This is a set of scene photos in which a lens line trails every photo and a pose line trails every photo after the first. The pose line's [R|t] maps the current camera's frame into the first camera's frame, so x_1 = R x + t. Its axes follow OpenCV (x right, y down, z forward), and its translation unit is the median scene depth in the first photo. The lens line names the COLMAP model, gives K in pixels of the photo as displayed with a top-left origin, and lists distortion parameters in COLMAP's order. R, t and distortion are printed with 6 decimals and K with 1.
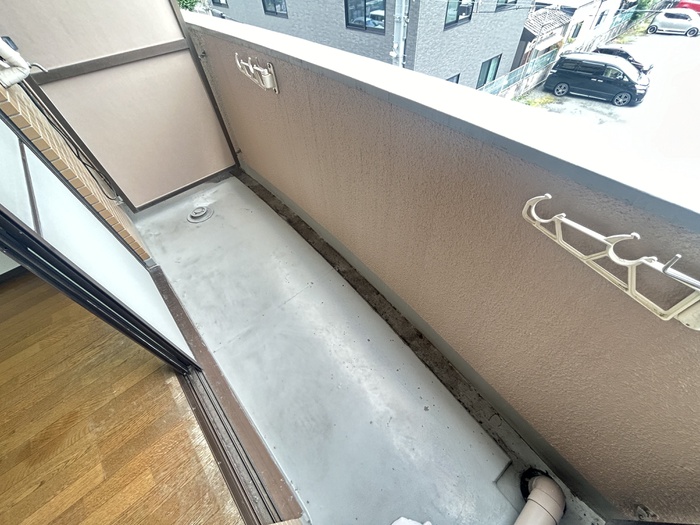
lens RADIAL K [[286.1, 0, 349.8], [0, 286.1, 259.4], [0, 0, 1]] dist [0.004660, -0.000386]
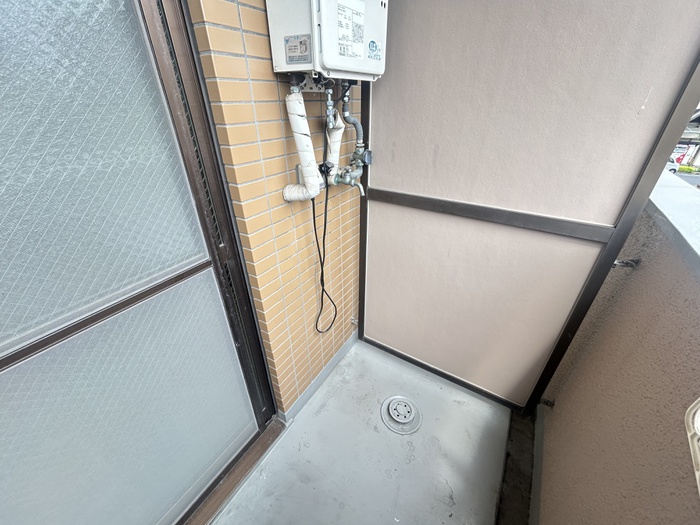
lens RADIAL K [[286.1, 0, 353.5], [0, 286.1, 261.1], [0, 0, 1]] dist [0.004660, -0.000386]
pose [[0.301433, 0.530992, -0.791950, -0.041802], [-0.744755, 0.649755, 0.152182, -0.066741], [0.595381, 0.543936, 0.591316, 0.069401]]
